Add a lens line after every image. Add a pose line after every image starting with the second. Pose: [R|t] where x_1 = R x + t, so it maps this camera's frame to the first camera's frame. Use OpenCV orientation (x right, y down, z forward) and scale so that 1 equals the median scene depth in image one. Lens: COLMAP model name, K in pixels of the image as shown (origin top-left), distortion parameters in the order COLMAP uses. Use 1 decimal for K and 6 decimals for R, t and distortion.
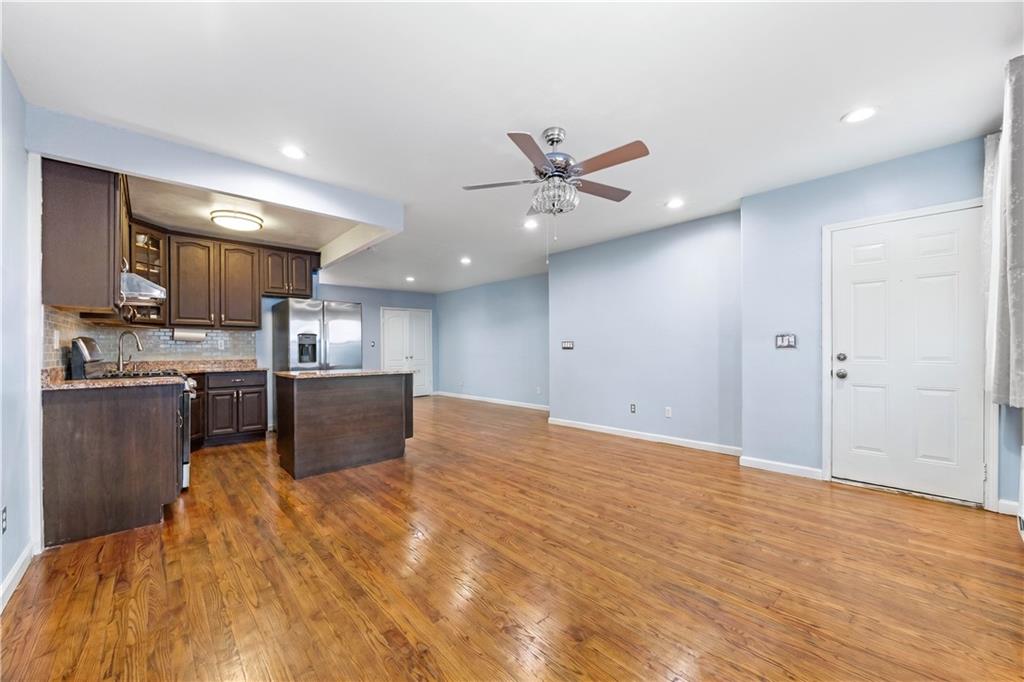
lens RADIAL K [[403.1, 0, 512.0], [0, 403.1, 341.0], [0, 0, 1]] dist [-0.000332, -0.000003]
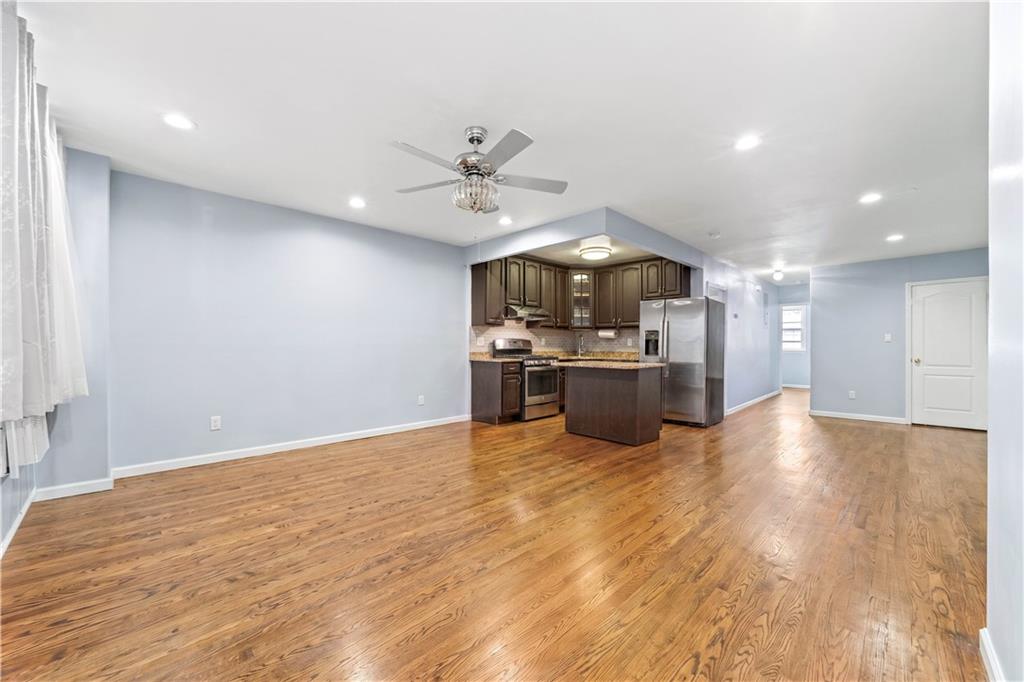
lens RADIAL K [[403.1, 0, 512.0], [0, 403.1, 341.0], [0, 0, 1]] dist [-0.000332, -0.000003]
pose [[0.052343, -0.003719, -0.998622, 0.649050], [0.010554, 0.999939, -0.003171, 0.011961], [0.998573, -0.010374, 0.052379, 0.601102]]
